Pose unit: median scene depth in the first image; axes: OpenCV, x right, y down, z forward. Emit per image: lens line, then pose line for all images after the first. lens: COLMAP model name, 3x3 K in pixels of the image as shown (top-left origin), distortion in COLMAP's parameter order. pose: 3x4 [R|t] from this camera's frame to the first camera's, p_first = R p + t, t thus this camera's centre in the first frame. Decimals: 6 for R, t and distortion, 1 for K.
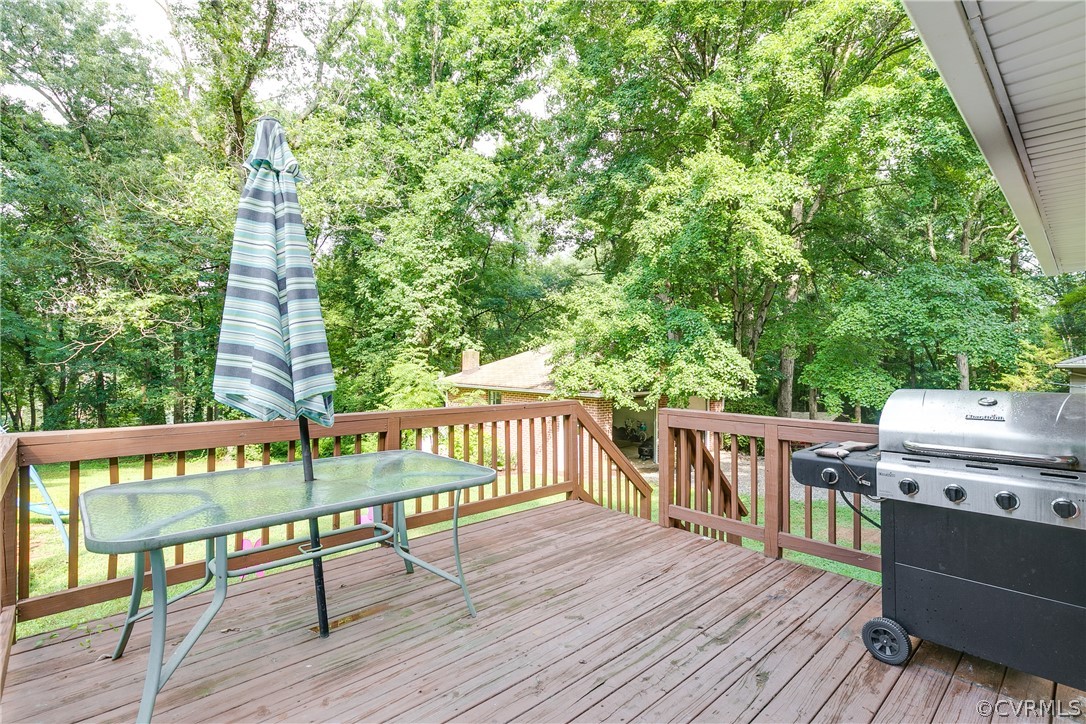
lens RADIAL K [[495.8, 0, 540.8], [0, 495.8, 362.4], [0, 0, 1]] dist [0.005827, 0.000122]
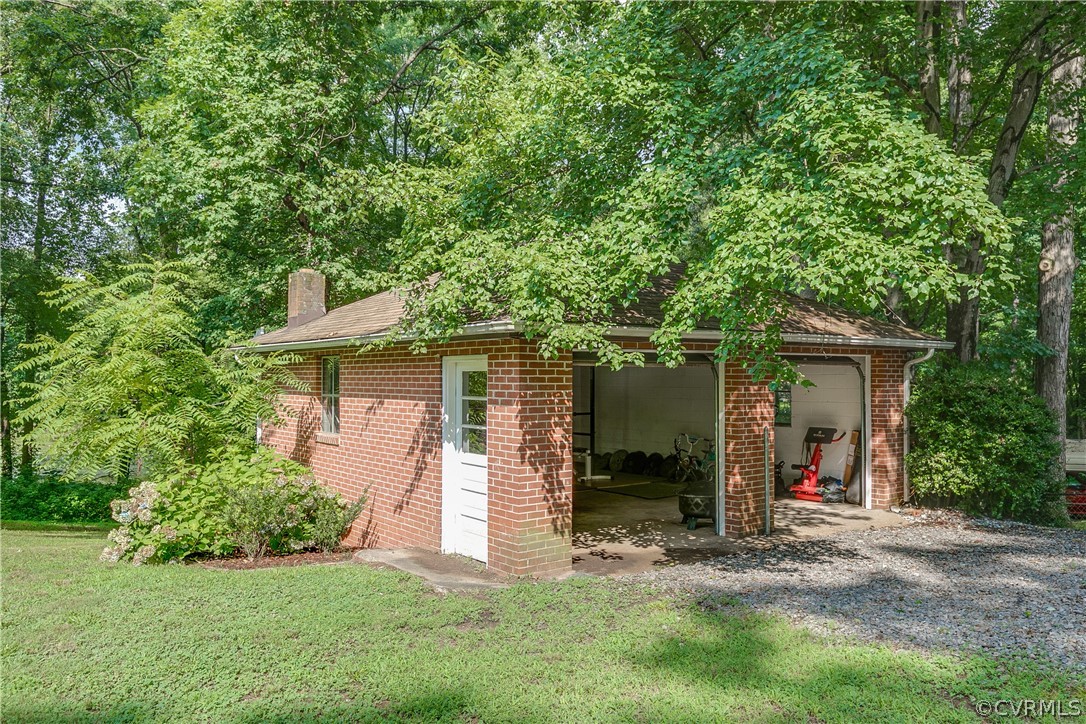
lens RADIAL K [[810.1, 0, 544.1], [0, 810.1, 363.4], [0, 0, 1]] dist [-0.009331, -0.003460]
pose [[0.996737, -0.006894, -0.080418, 0.187661], [0.005867, 0.999898, -0.012995, 0.099810], [0.080499, 0.012481, 0.996677, 0.476797]]
